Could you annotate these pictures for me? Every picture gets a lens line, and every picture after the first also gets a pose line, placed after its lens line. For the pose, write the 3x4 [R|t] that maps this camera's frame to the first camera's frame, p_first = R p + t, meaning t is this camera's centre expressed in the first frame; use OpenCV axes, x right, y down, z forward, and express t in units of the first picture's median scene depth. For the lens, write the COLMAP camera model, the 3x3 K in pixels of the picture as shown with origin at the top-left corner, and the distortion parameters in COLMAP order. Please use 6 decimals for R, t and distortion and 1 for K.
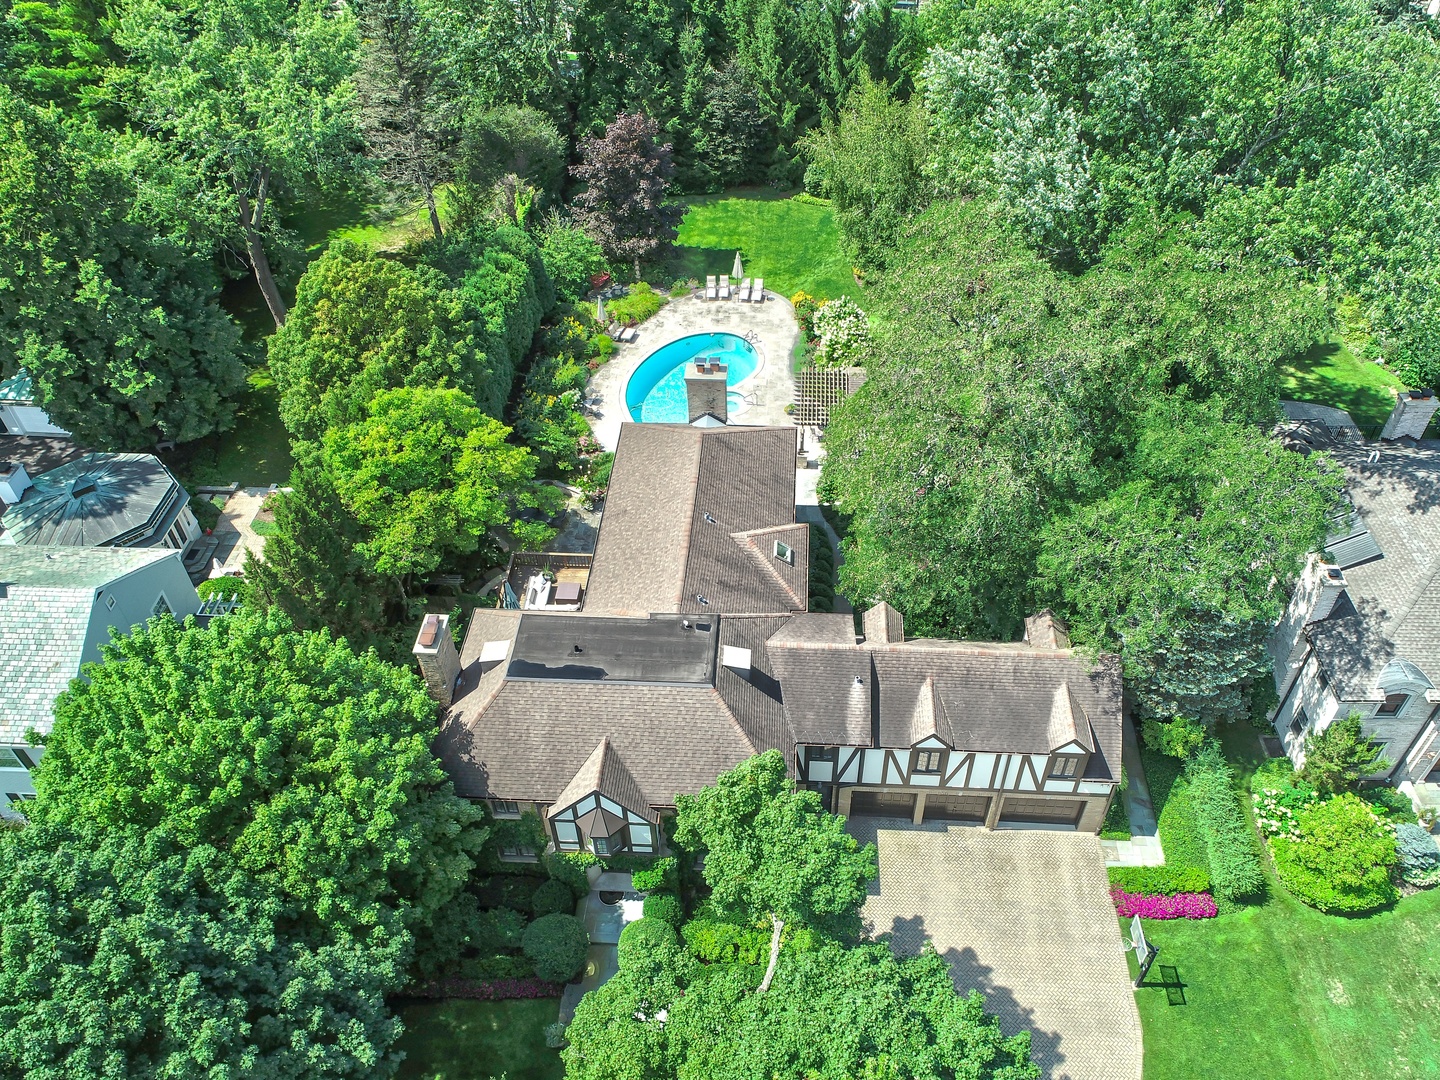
lens RADIAL K [[1101.1, 0, 752.7], [0, 1101.1, 535.0], [0, 0, 1]] dist [-0.003768, -0.004565]
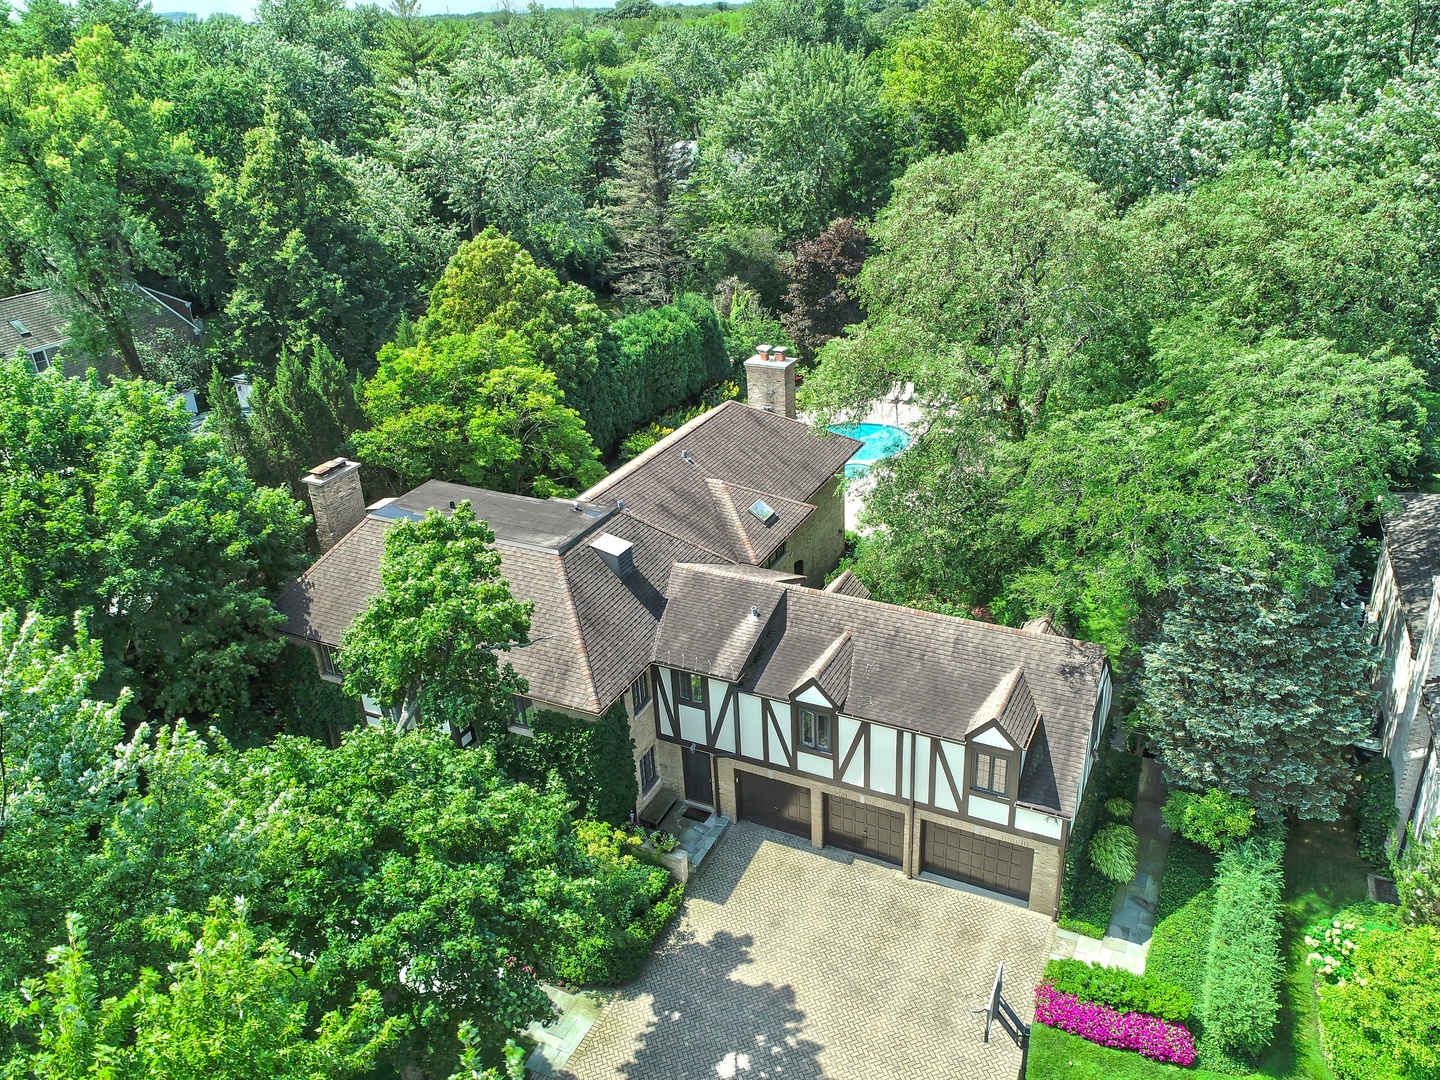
lens RADIAL K [[1101.1, 0, 752.7], [0, 1101.1, 535.0], [0, 0, 1]] dist [-0.003768, -0.004565]
pose [[0.920650, 0.139232, -0.364716, 0.361025], [-0.240650, 0.938030, -0.249375, 0.266619], [0.307393, 0.317356, 0.897103, 0.254490]]
